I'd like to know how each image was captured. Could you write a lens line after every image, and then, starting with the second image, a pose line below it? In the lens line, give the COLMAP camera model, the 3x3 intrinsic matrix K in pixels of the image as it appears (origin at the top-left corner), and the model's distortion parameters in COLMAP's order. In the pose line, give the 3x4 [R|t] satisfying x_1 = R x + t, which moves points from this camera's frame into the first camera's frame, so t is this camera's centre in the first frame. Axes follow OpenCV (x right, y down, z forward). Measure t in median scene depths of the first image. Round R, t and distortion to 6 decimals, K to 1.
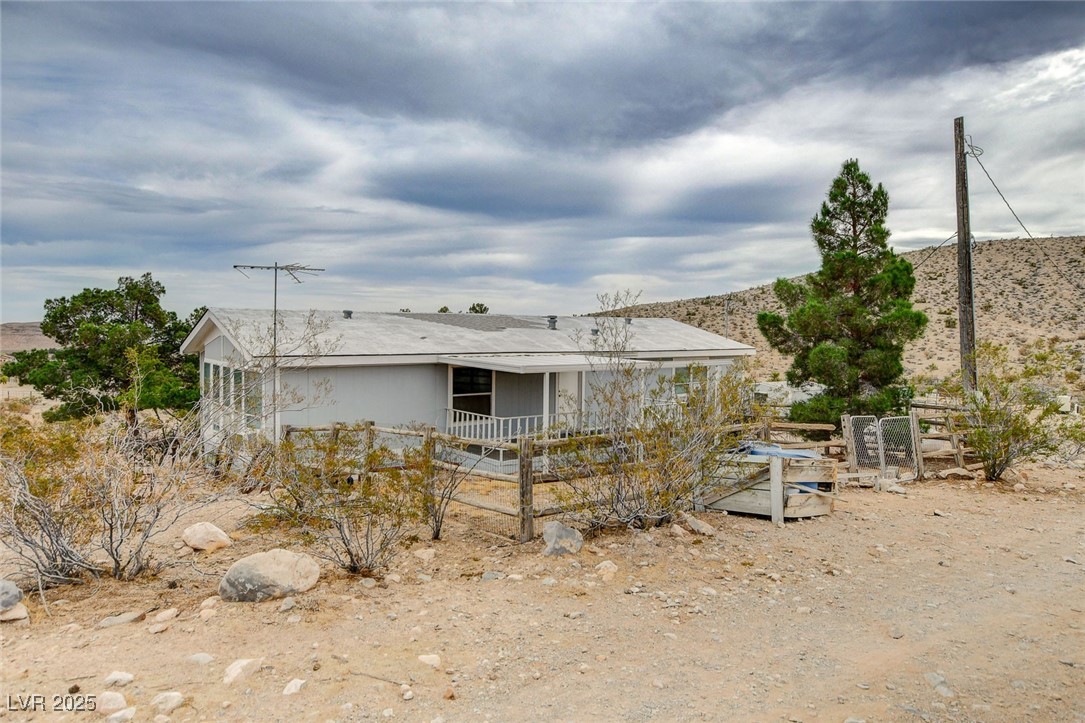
lens RADIAL K [[662.7, 0, 537.9], [0, 662.7, 361.8], [0, 0, 1]] dist [0.014941, 0.000176]
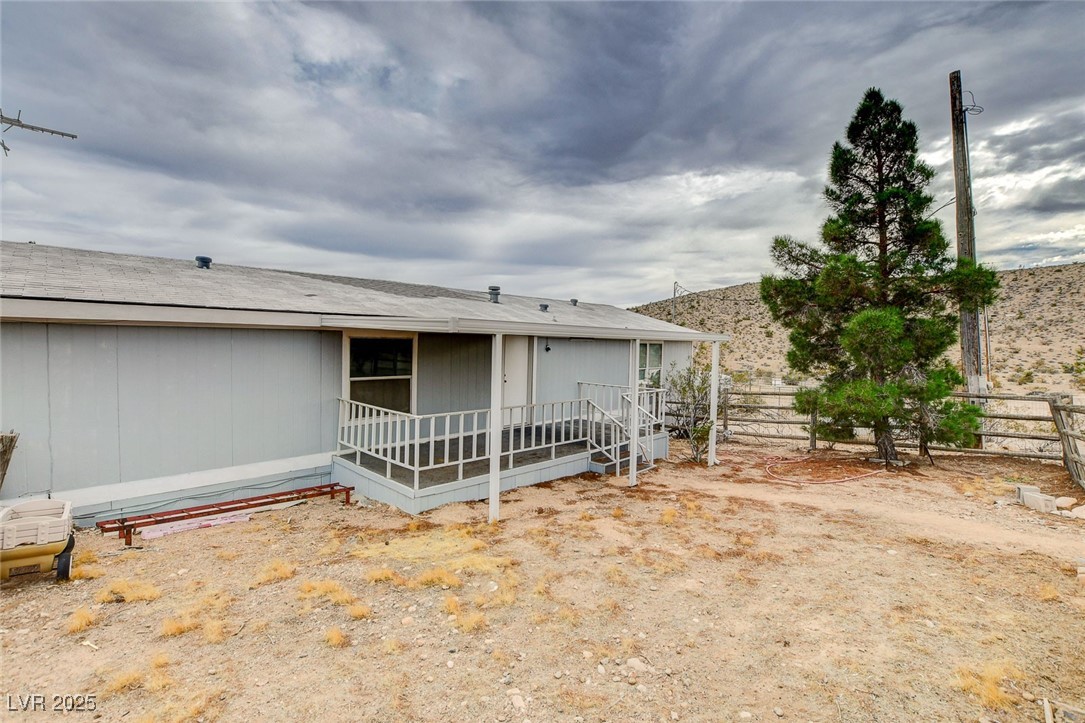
lens RADIAL K [[477.0, 0, 542.3], [0, 477.0, 351.5], [0, 0, 1]] dist [-0.000576, -0.000026]
pose [[0.989388, 0.012569, 0.144754, -0.005965], [-0.009631, 0.999734, -0.020980, 0.031548], [-0.144979, 0.019363, 0.989245, 0.498373]]
